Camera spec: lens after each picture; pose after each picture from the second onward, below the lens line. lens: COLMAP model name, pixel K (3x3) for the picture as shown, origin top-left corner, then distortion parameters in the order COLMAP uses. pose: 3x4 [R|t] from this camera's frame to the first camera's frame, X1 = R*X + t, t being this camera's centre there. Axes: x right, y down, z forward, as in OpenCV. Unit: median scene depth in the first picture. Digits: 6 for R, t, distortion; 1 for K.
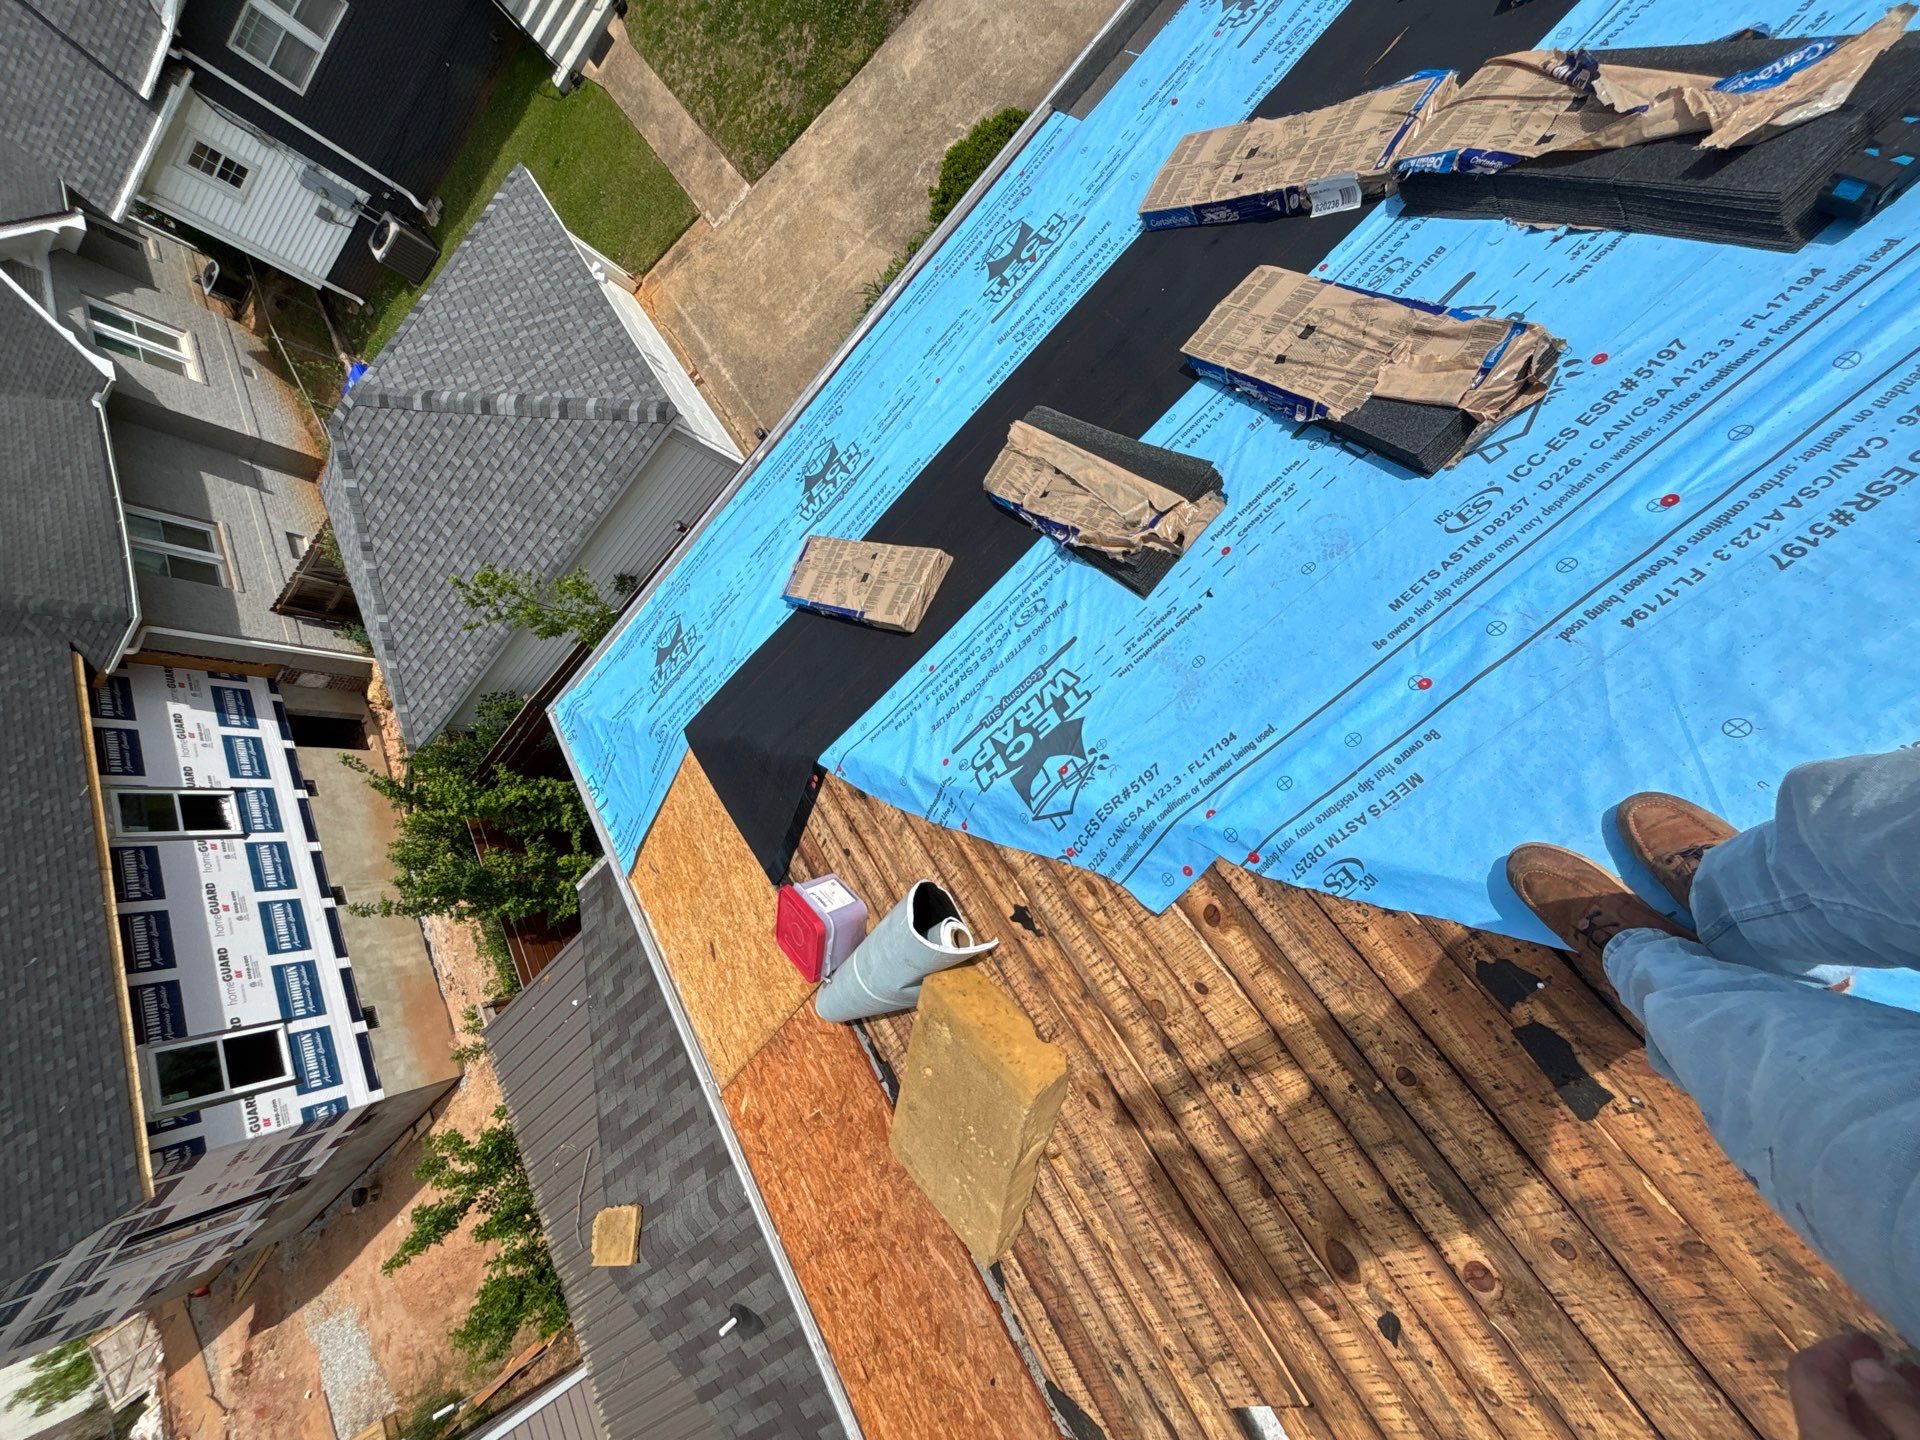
lens RADIAL K [[765.7, 0, 954.6], [0, 765.7, 713.8], [0, 0, 1]] dist [0.028082, -0.009829]
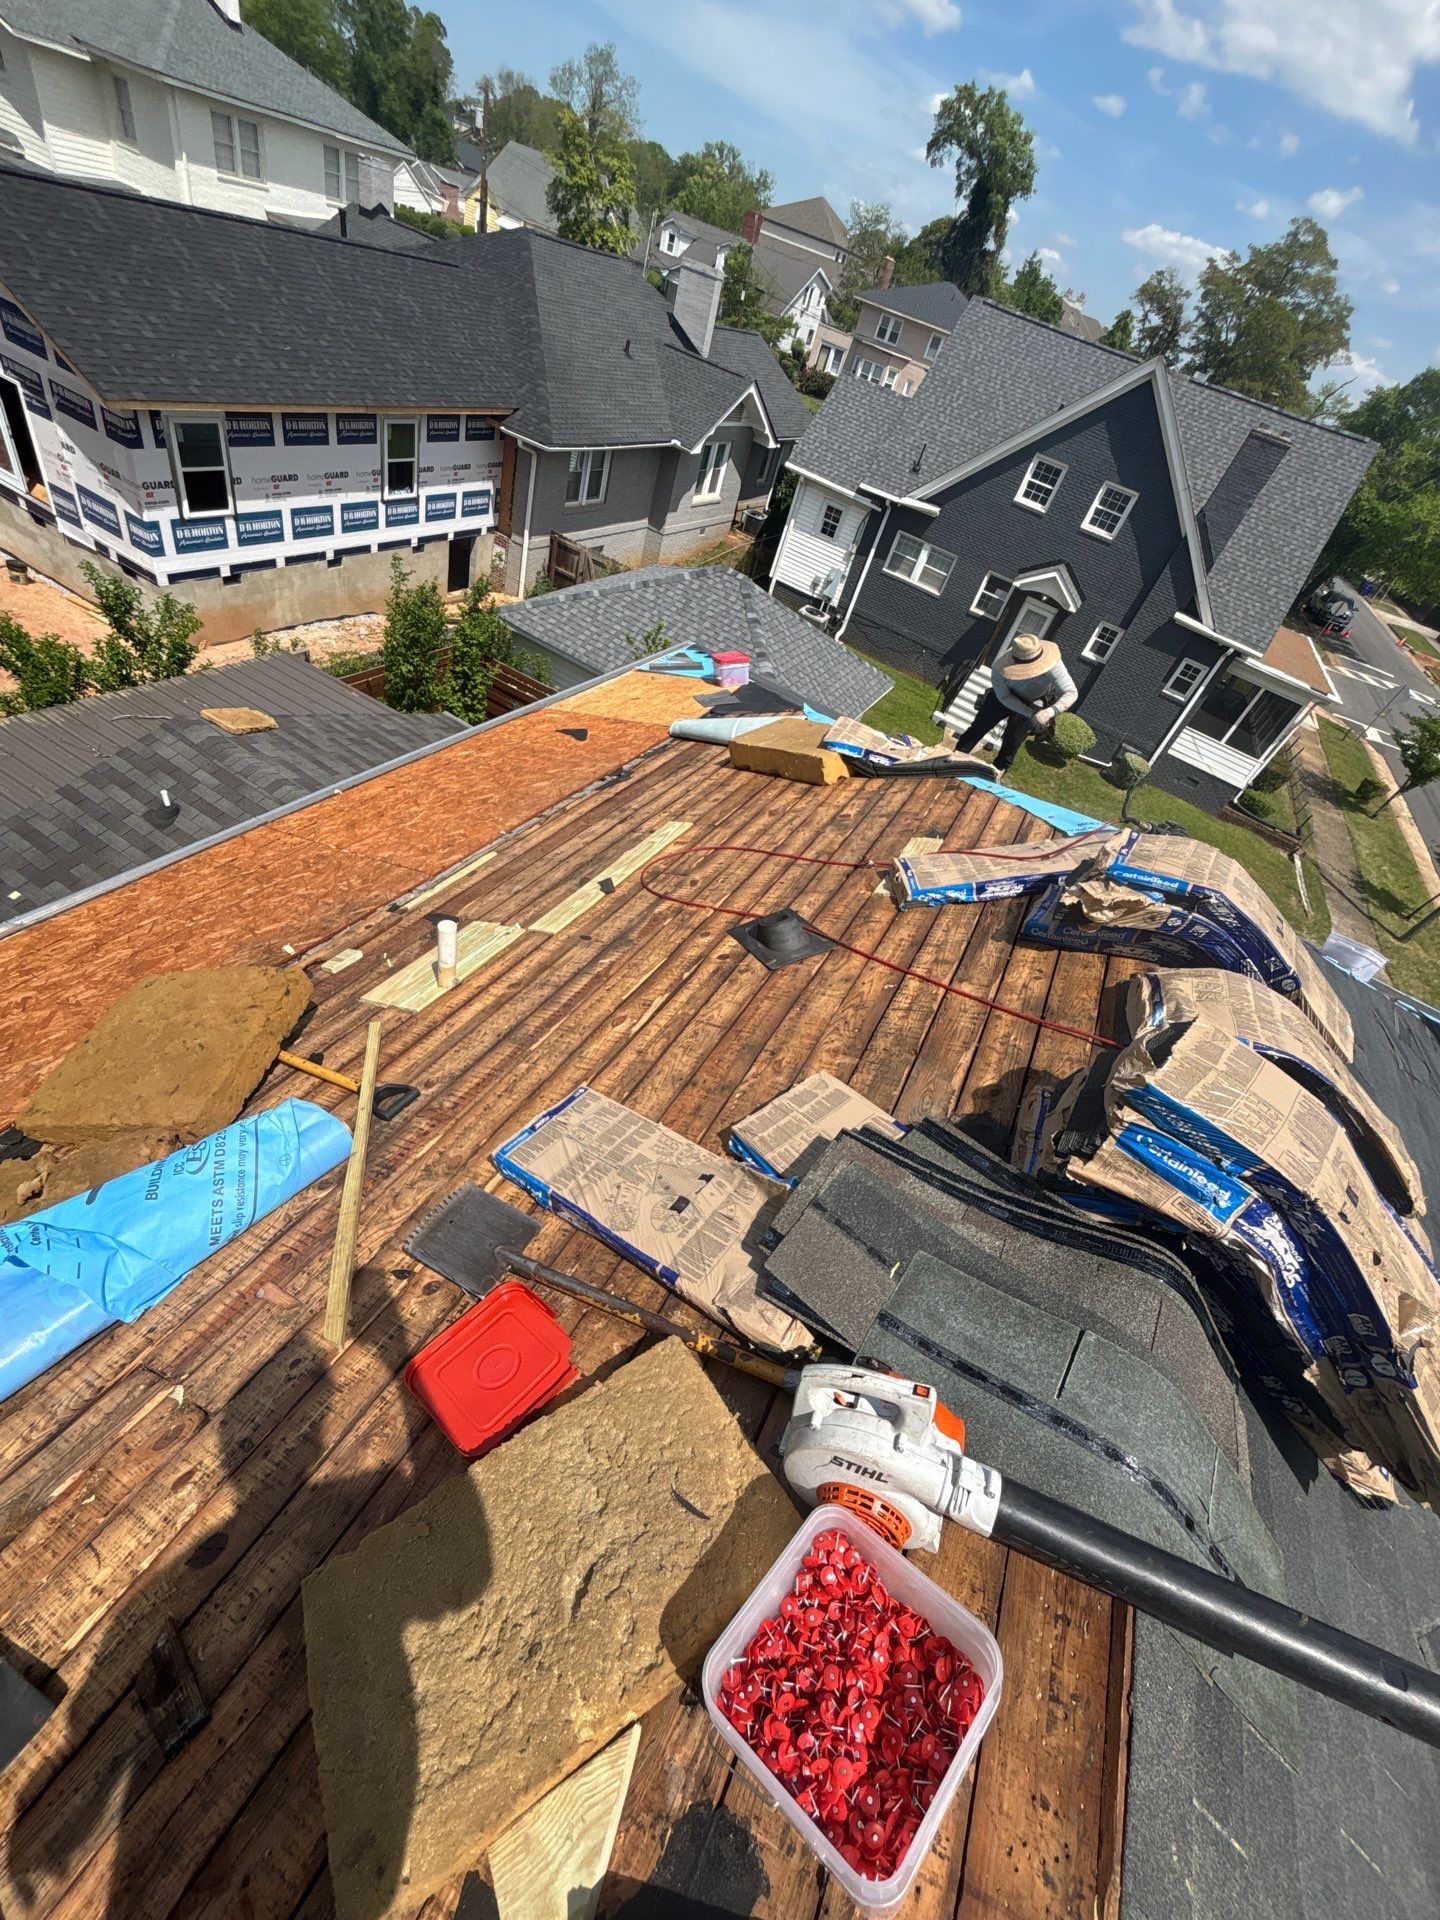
lens RADIAL K [[775.4, 0, 719.2], [0, 775.4, 956.5], [0, 0, 1]] dist [-0.009042, 0.010853]
pose [[0.225050, 0.954204, -0.197096, 0.165977], [-0.918670, 0.140402, -0.369232, 0.230850], [-0.324650, 0.264162, 0.908197, -0.123495]]
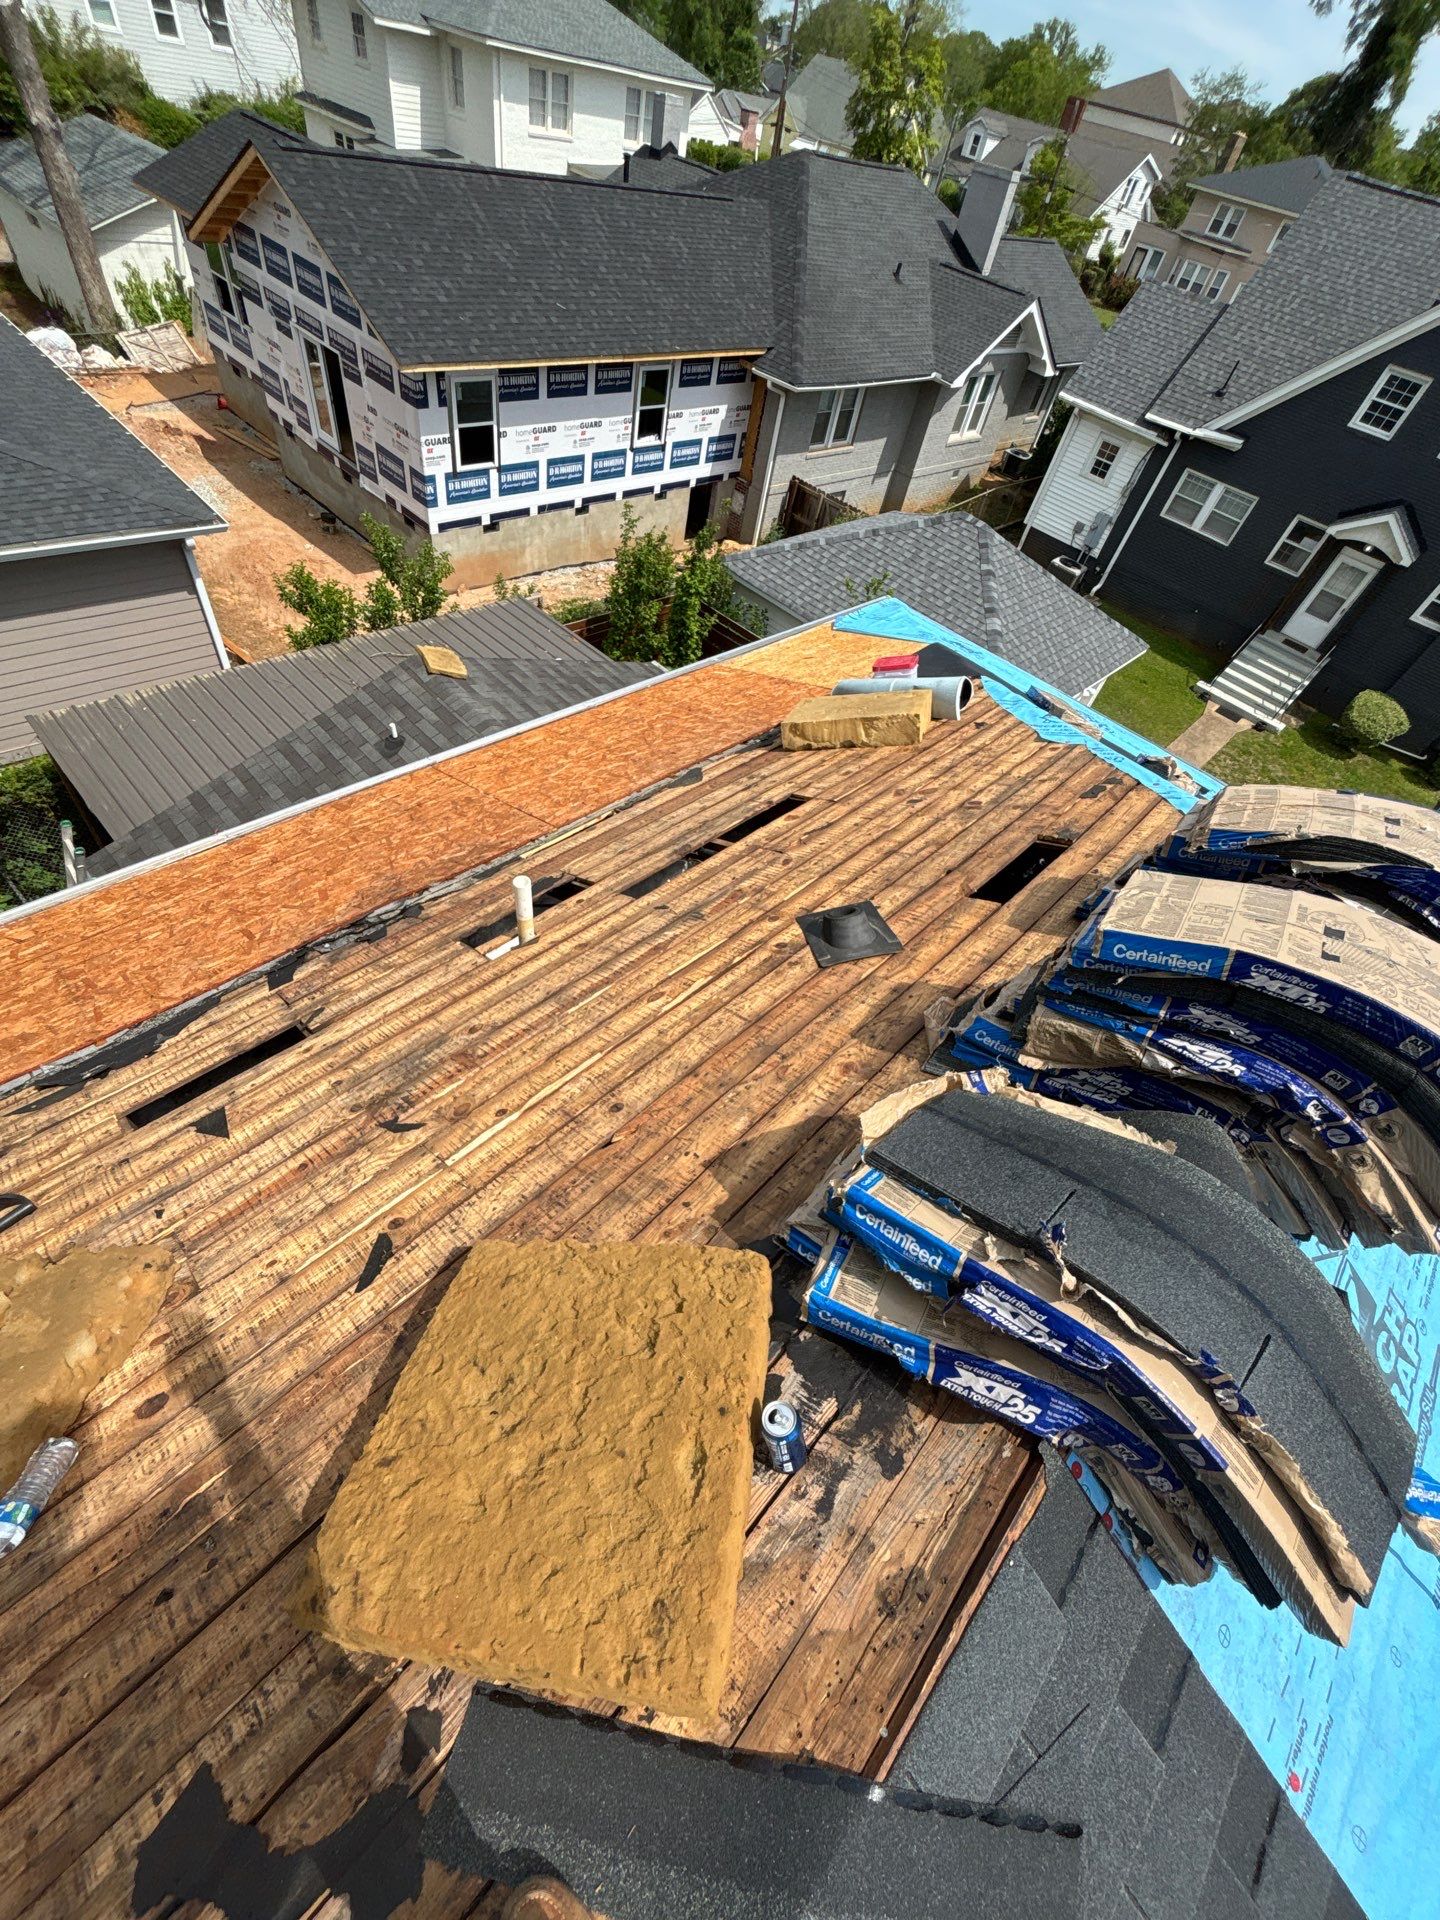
lens RADIAL K [[777.3, 0, 722.9], [0, 777.3, 956.4], [0, 0, 1]] dist [-0.006800, 0.005035]
pose [[0.049838, 0.982619, -0.178817, 0.163265], [-0.992319, 0.028420, -0.120397, 0.191953], [-0.113222, 0.183444, 0.976488, -0.128861]]
